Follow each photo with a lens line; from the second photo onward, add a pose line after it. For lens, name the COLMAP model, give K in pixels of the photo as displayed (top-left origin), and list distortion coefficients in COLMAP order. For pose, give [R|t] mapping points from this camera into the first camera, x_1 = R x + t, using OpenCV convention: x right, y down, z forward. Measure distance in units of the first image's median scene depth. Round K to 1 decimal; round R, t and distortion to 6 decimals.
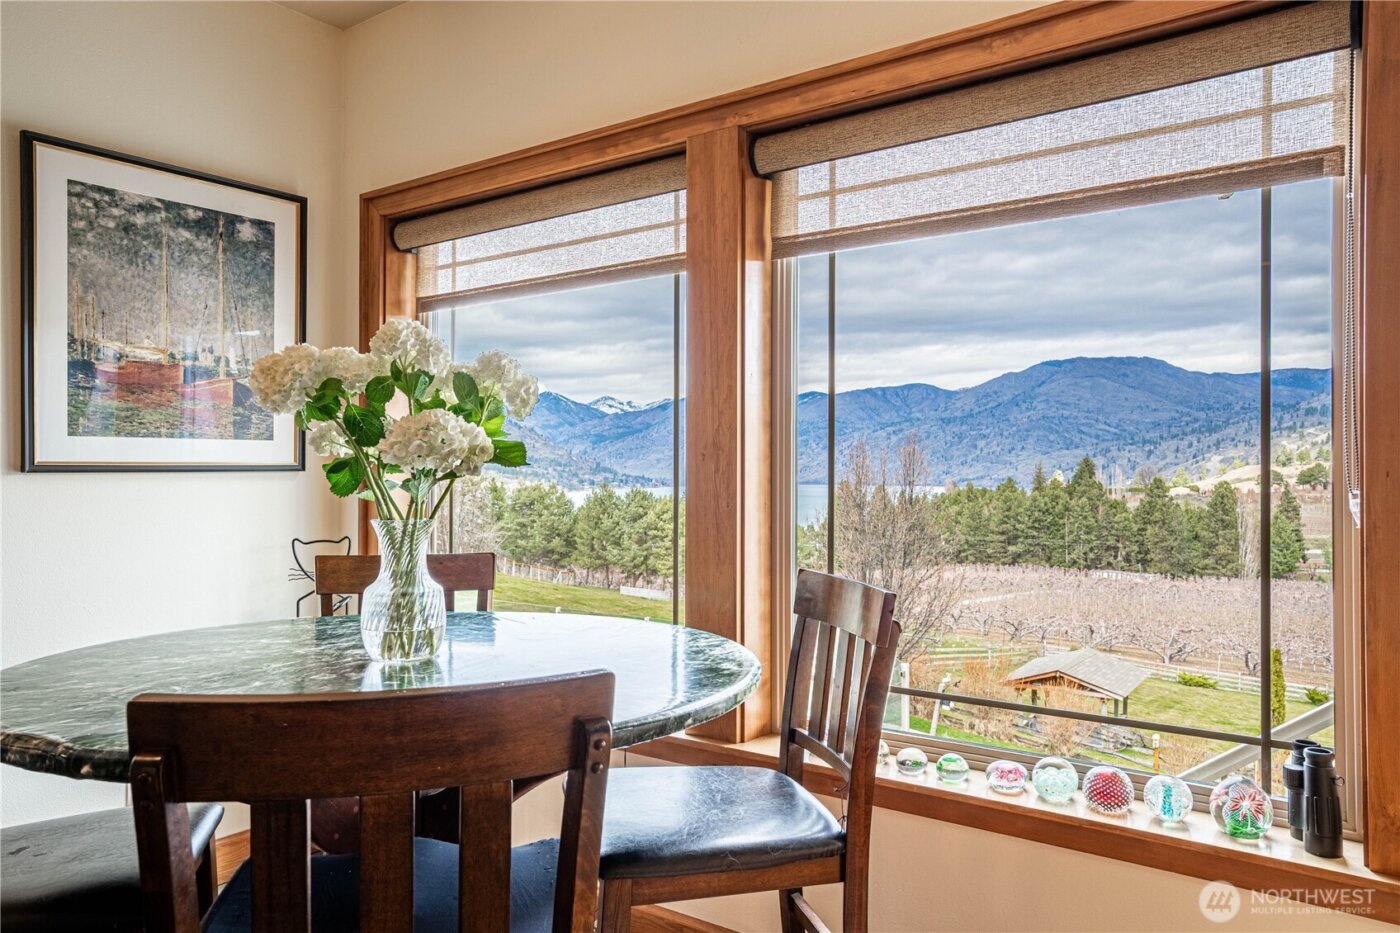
lens RADIAL K [[1005.7, 0, 709.3], [0, 1005.7, 462.5], [0, 0, 1]] dist [-0.009502, 0.010237]
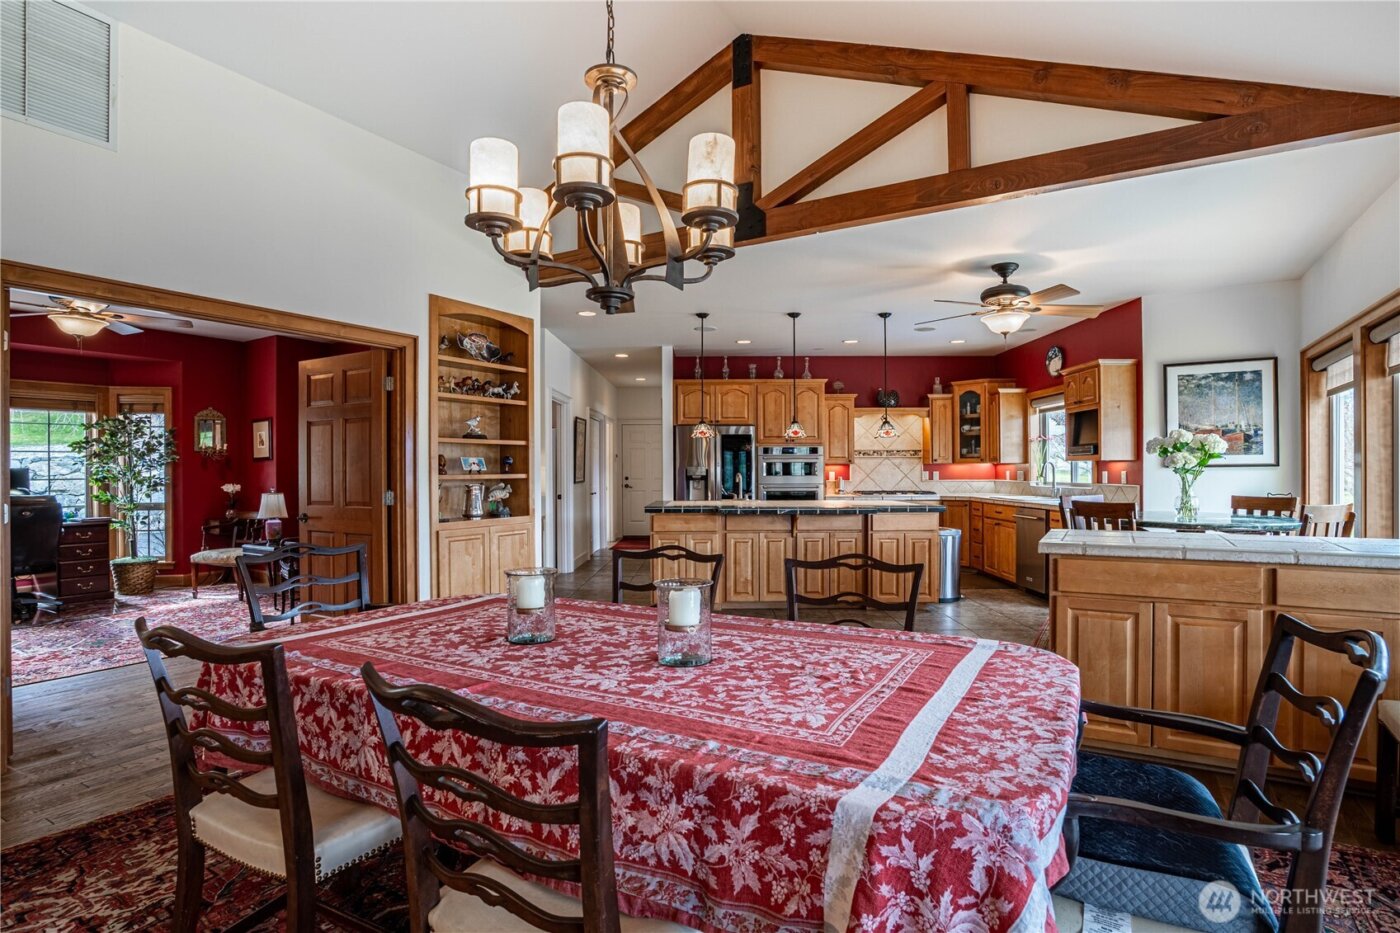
lens RADIAL K [[704.0, 0, 703.3], [0, 704.0, 471.6], [0, 0, 1]] dist [-0.049670, 0.012806]
pose [[0.095729, 0.001901, -0.995406, 1.270578], [0.014633, 0.999887, 0.003317, -0.005187], [0.995300, -0.014883, 0.095690, -0.647619]]
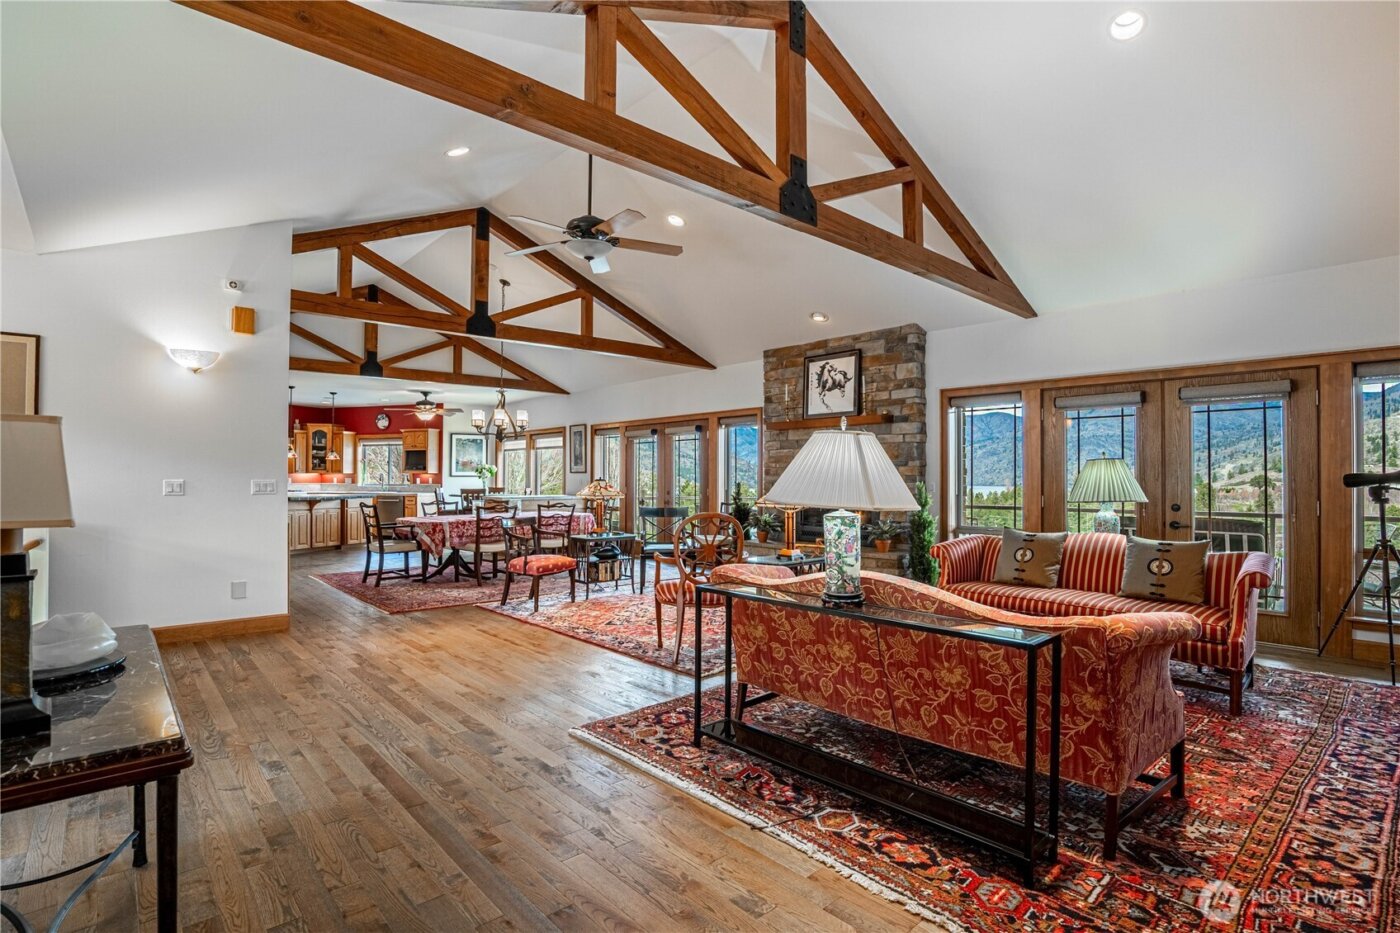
lens RADIAL K [[685.5, 0, 694.8], [0, 685.5, 465.1], [0, 0, 1]] dist [-0.048197, 0.015663]
pose [[0.978027, -0.002009, -0.208470, 2.066643], [0.000599, 0.999977, -0.006828, -0.035442], [0.208479, 0.006554, 0.978005, -3.433337]]
